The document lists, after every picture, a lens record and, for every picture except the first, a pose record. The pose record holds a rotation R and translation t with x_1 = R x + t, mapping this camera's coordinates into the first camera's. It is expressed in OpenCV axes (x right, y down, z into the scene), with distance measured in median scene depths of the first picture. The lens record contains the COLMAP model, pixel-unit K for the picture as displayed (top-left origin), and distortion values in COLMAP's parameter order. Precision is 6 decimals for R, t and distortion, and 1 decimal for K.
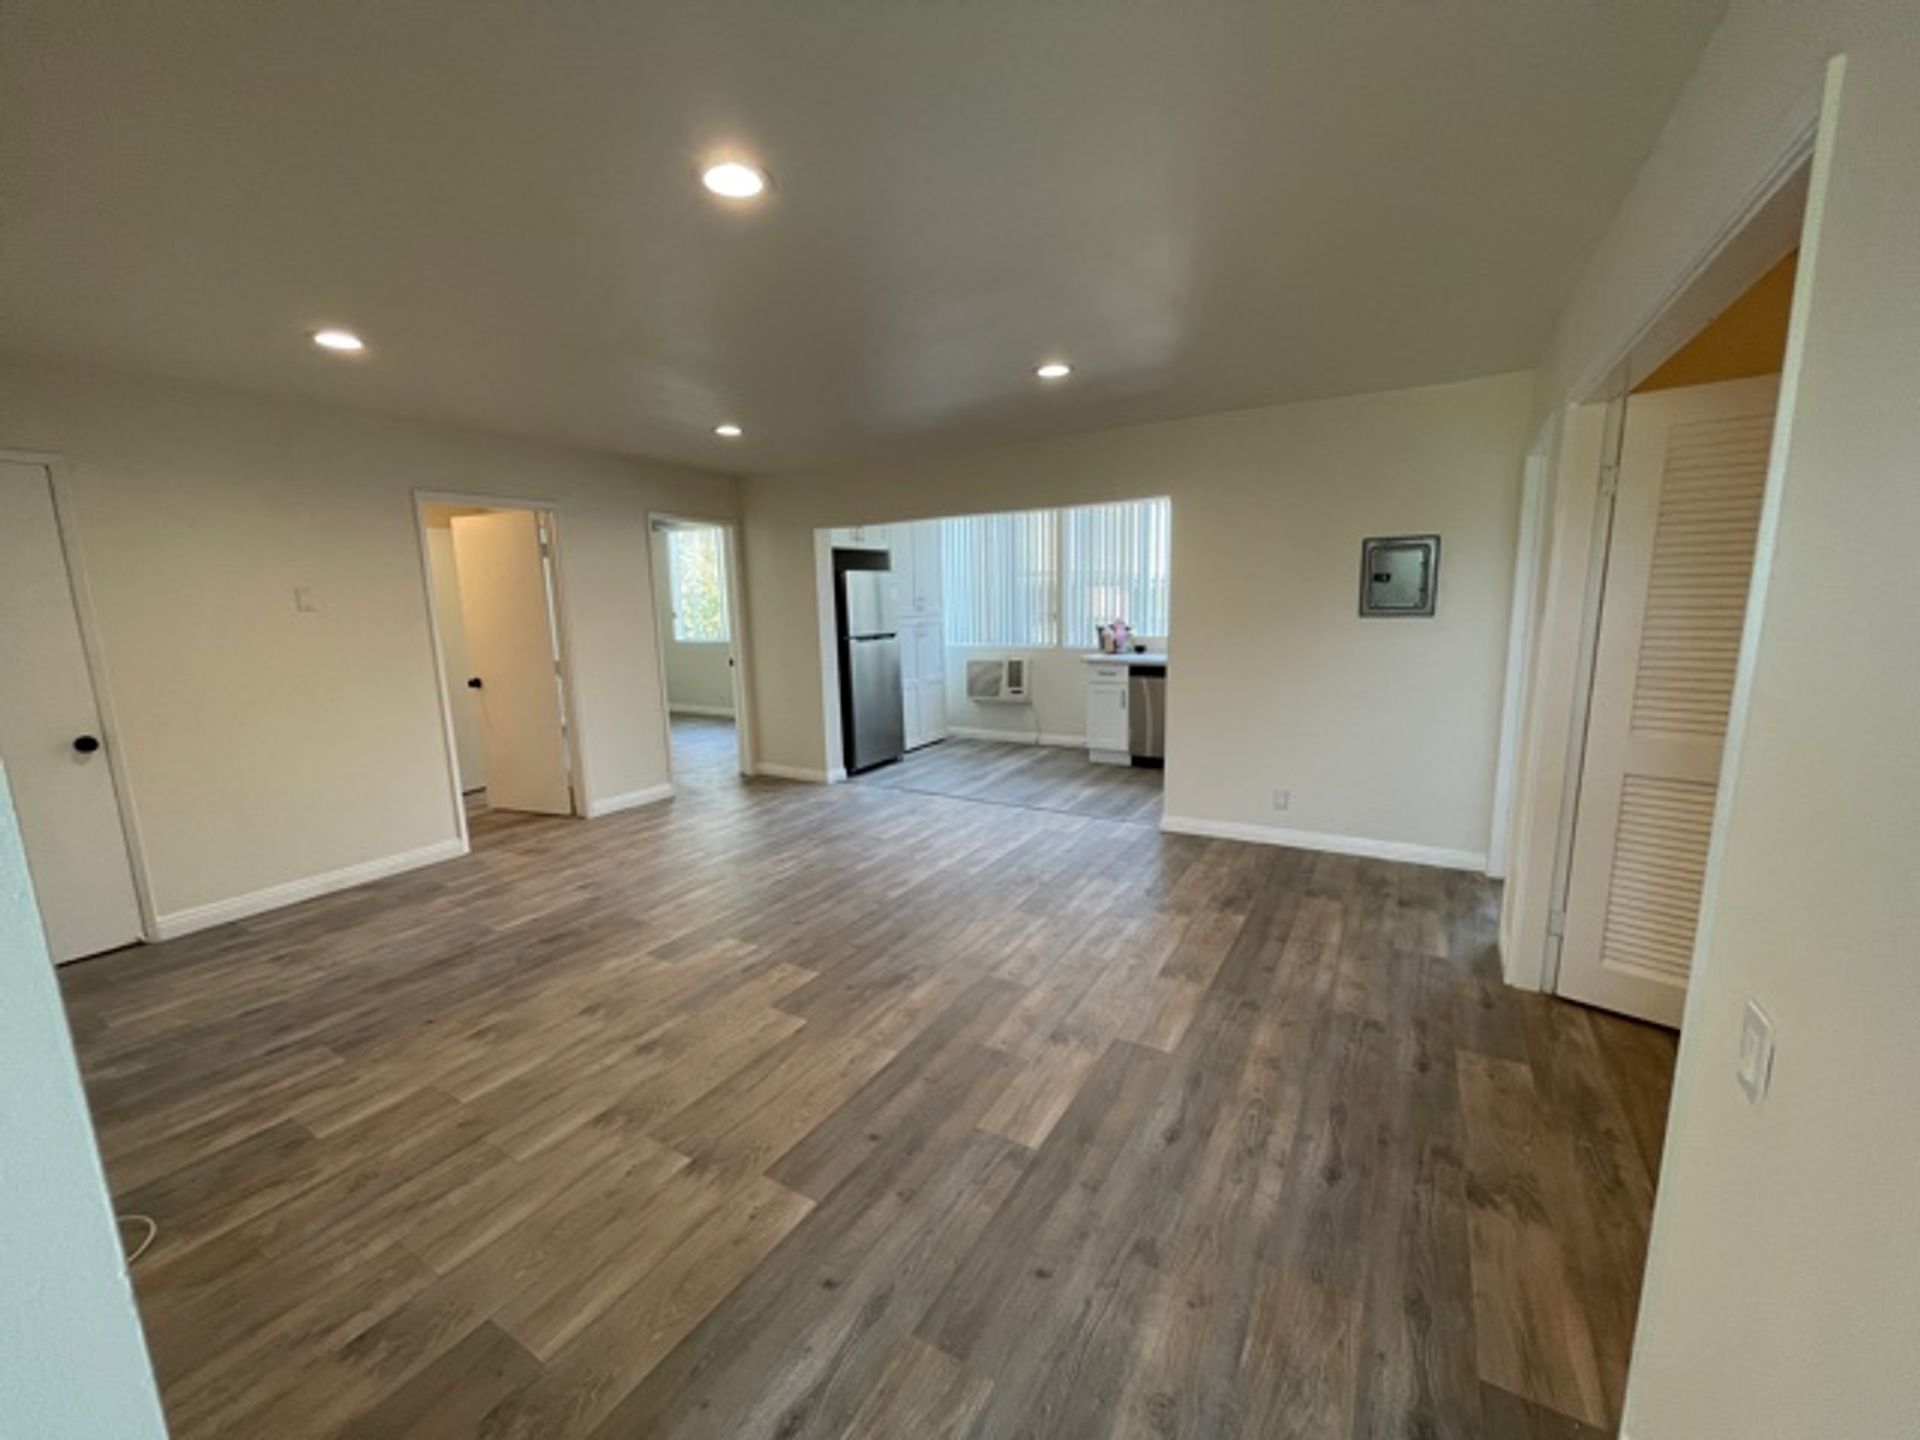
lens RADIAL K [[776.0, 0, 960.9], [0, 776.0, 726.4], [0, 0, 1]] dist [0.007115, -0.000043]
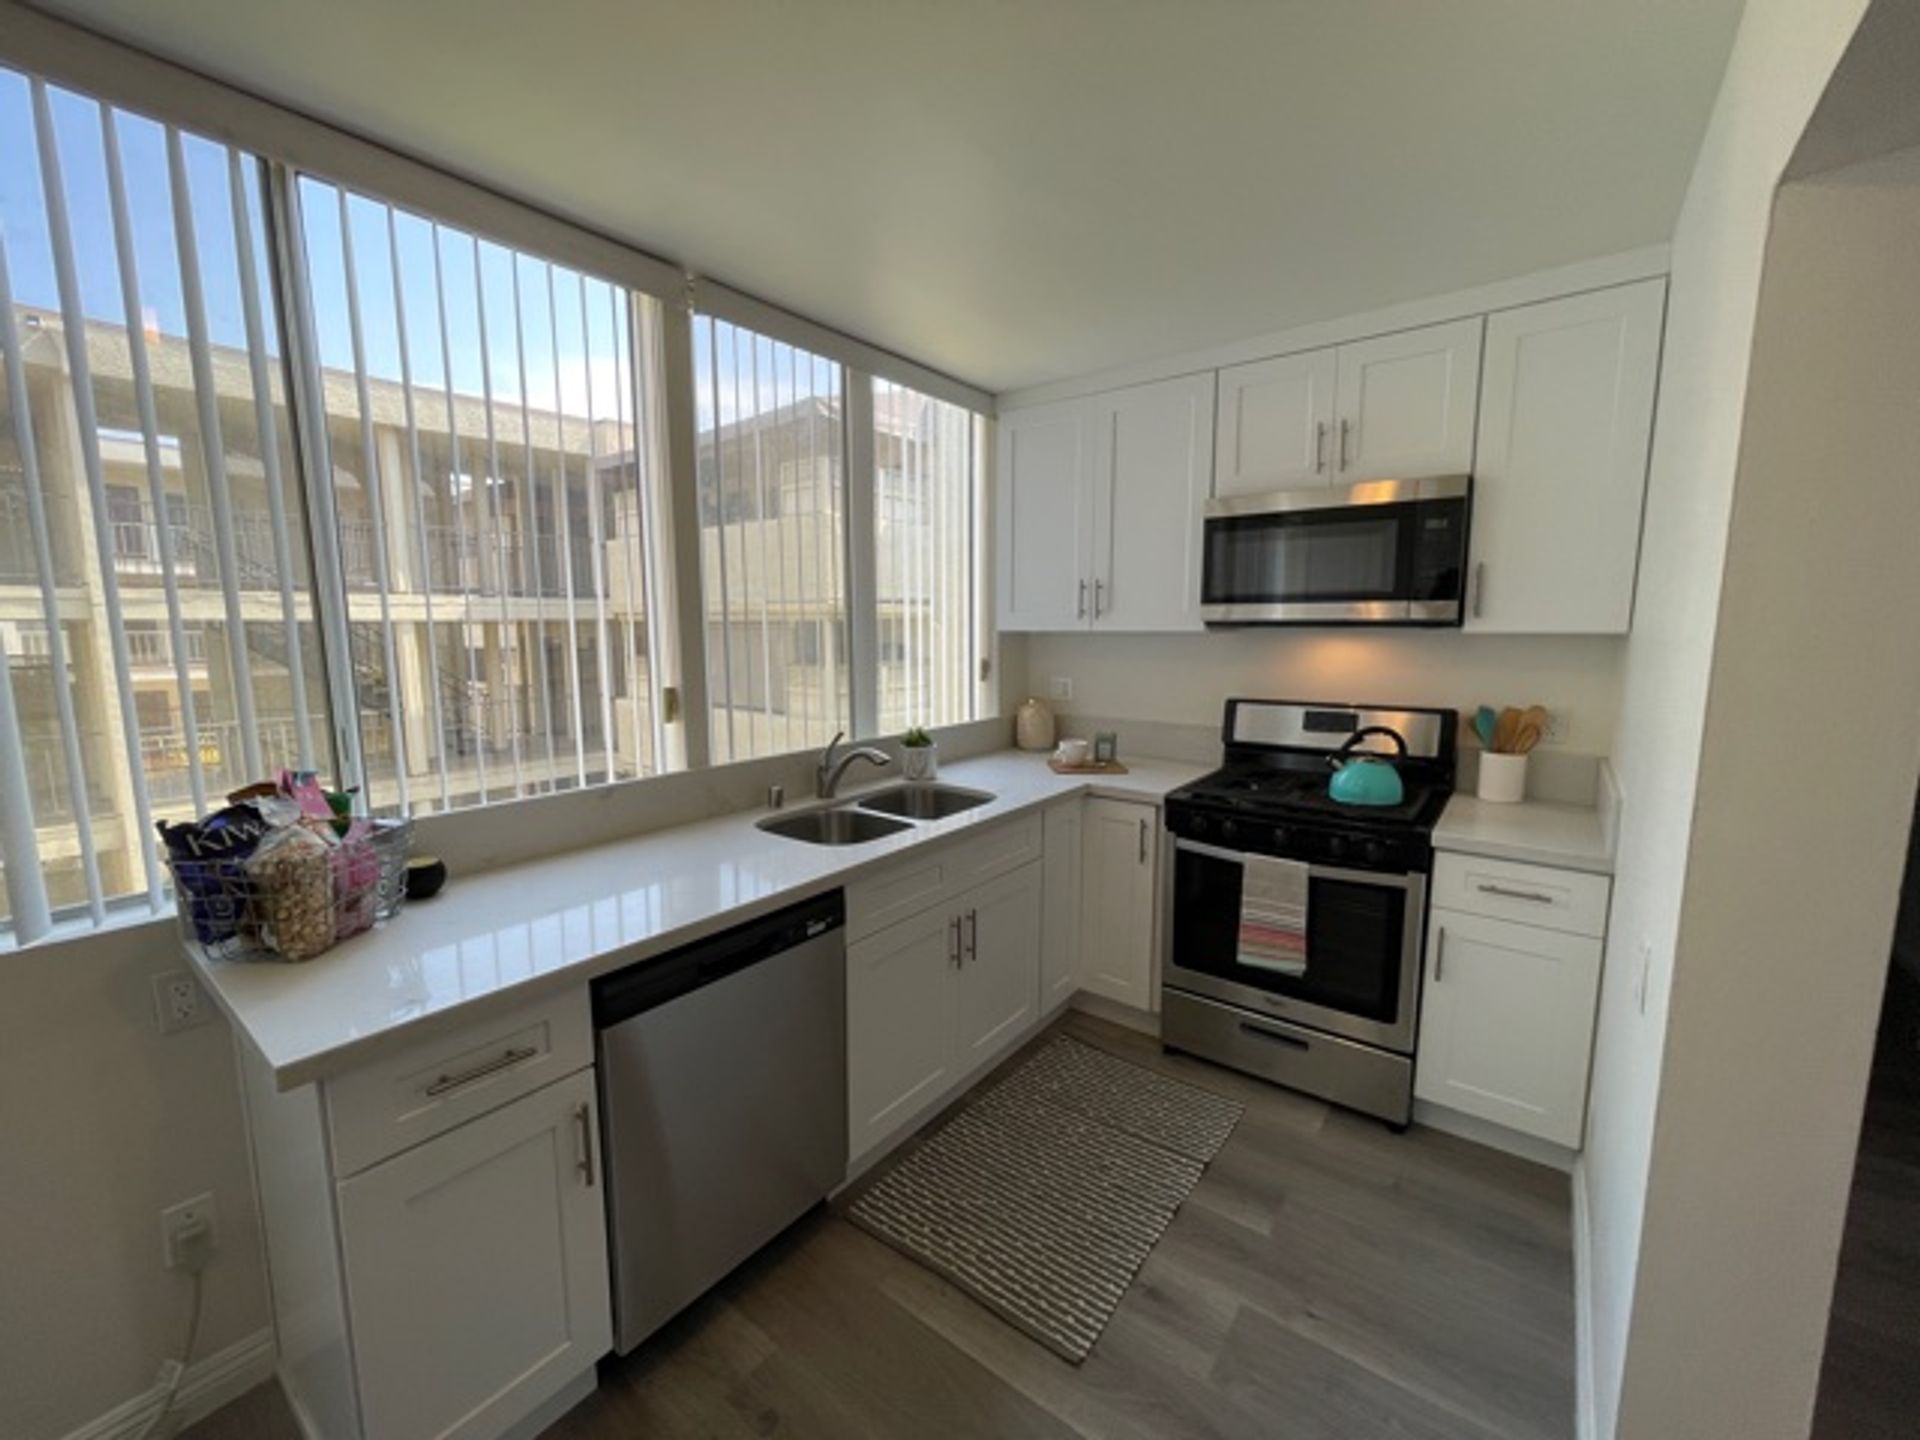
lens RADIAL K [[776.0, 0, 960.9], [0, 776.0, 726.4], [0, 0, 1]] dist [0.007115, -0.000043]
pose [[0.125159, -0.109949, 0.986026, 0.022531], [0.173603, 0.980935, 0.087345, -0.125986], [-0.976830, 0.160246, 0.141860, 0.732347]]
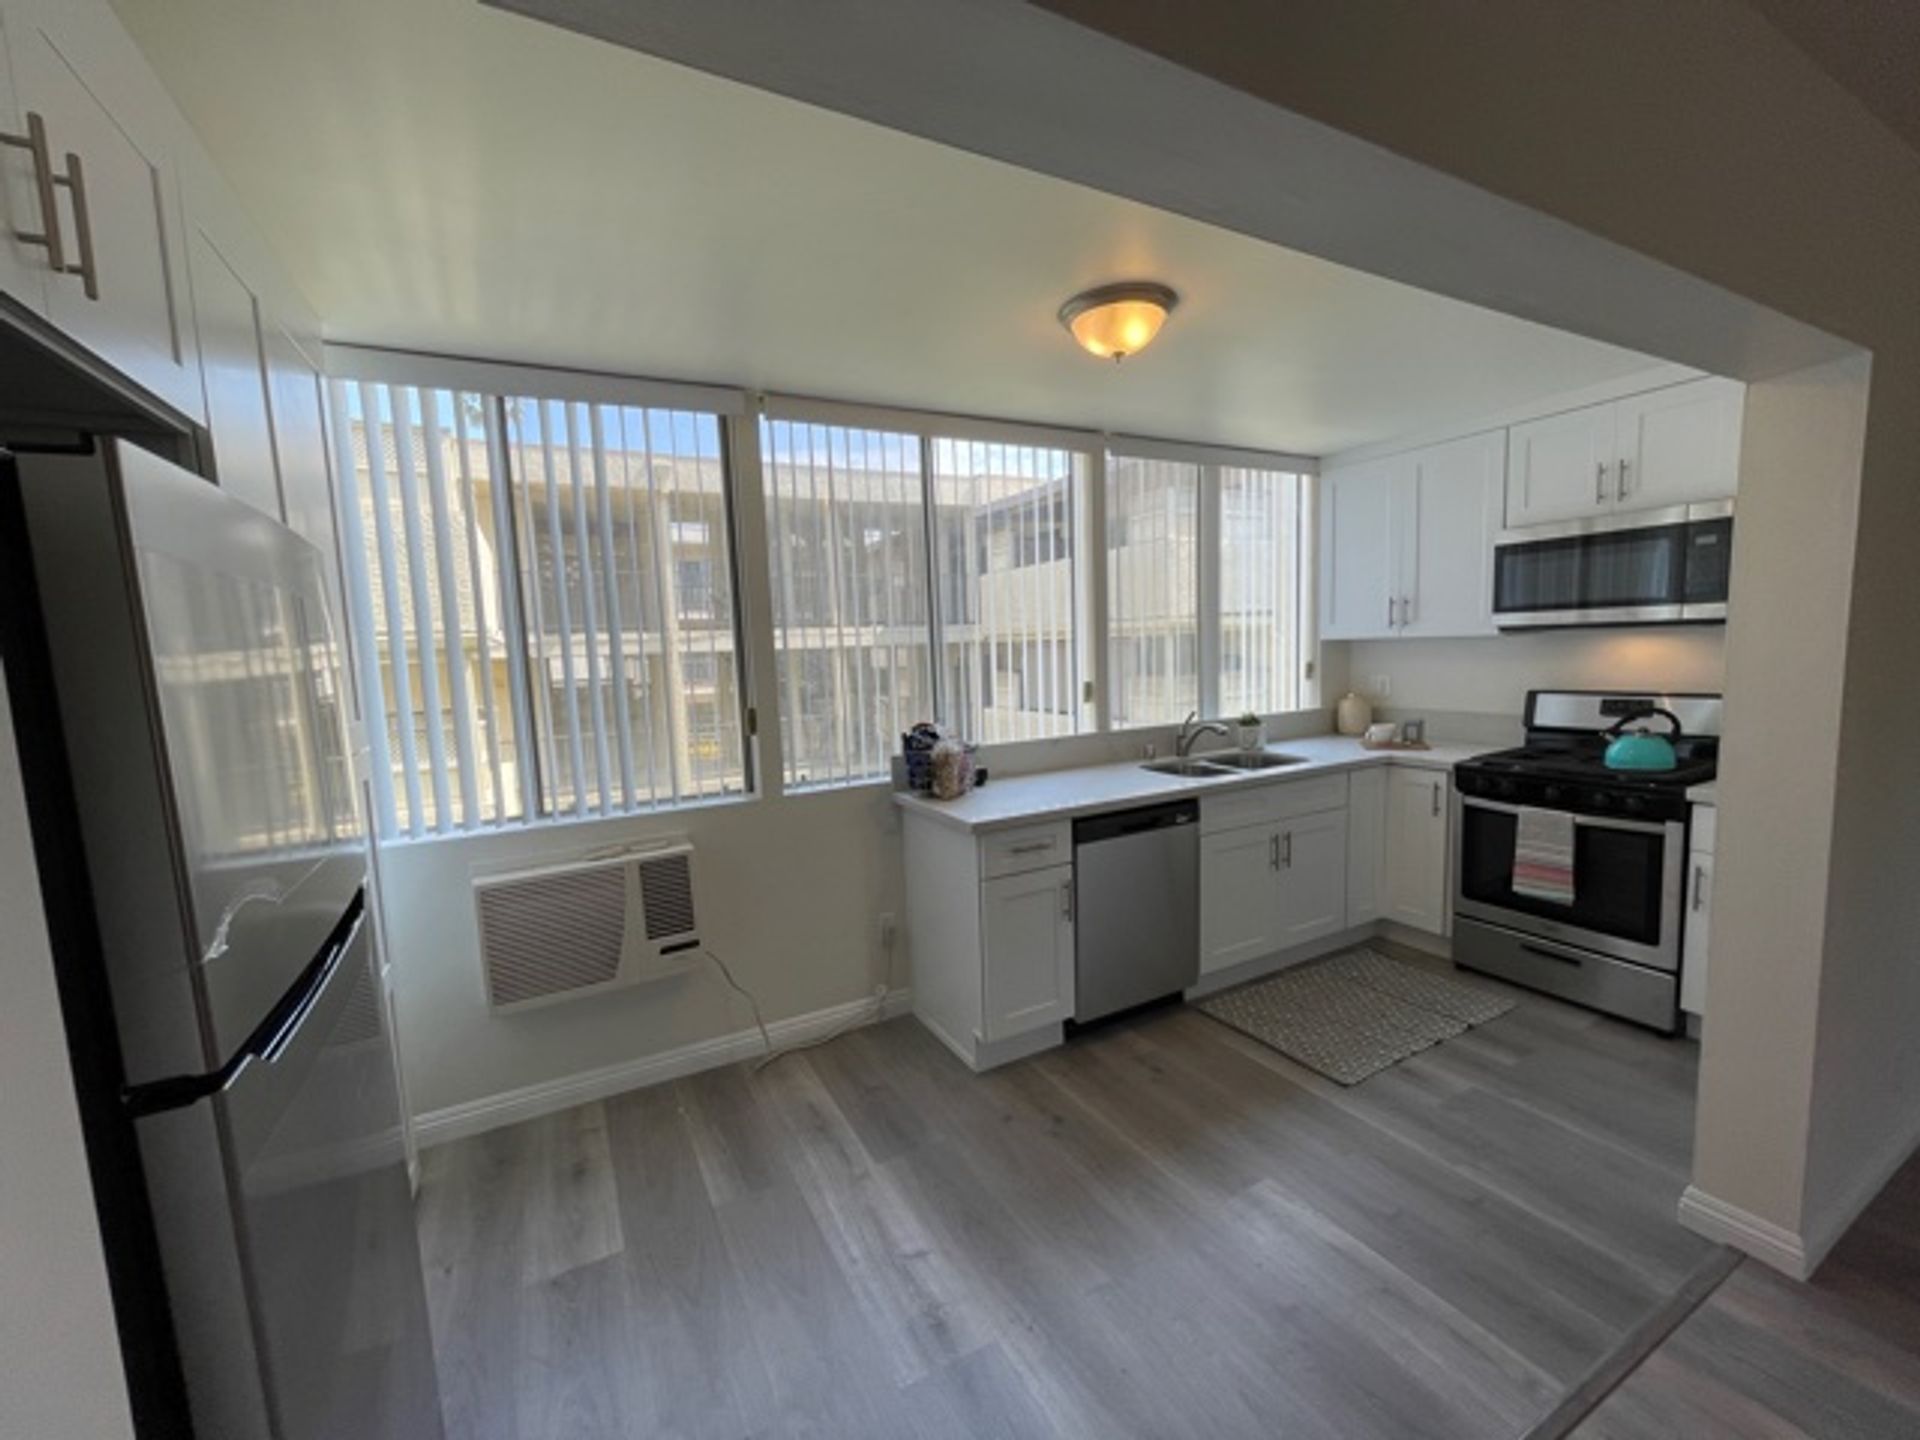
lens RADIAL K [[776.0, 0, 960.9], [0, 776.0, 726.4], [0, 0, 1]] dist [0.007115, -0.000043]
pose [[0.521604, -0.087051, 0.848735, -0.149860], [0.174764, 0.984589, -0.006419, -0.117259], [-0.835097, 0.151677, 0.528779, 0.695250]]
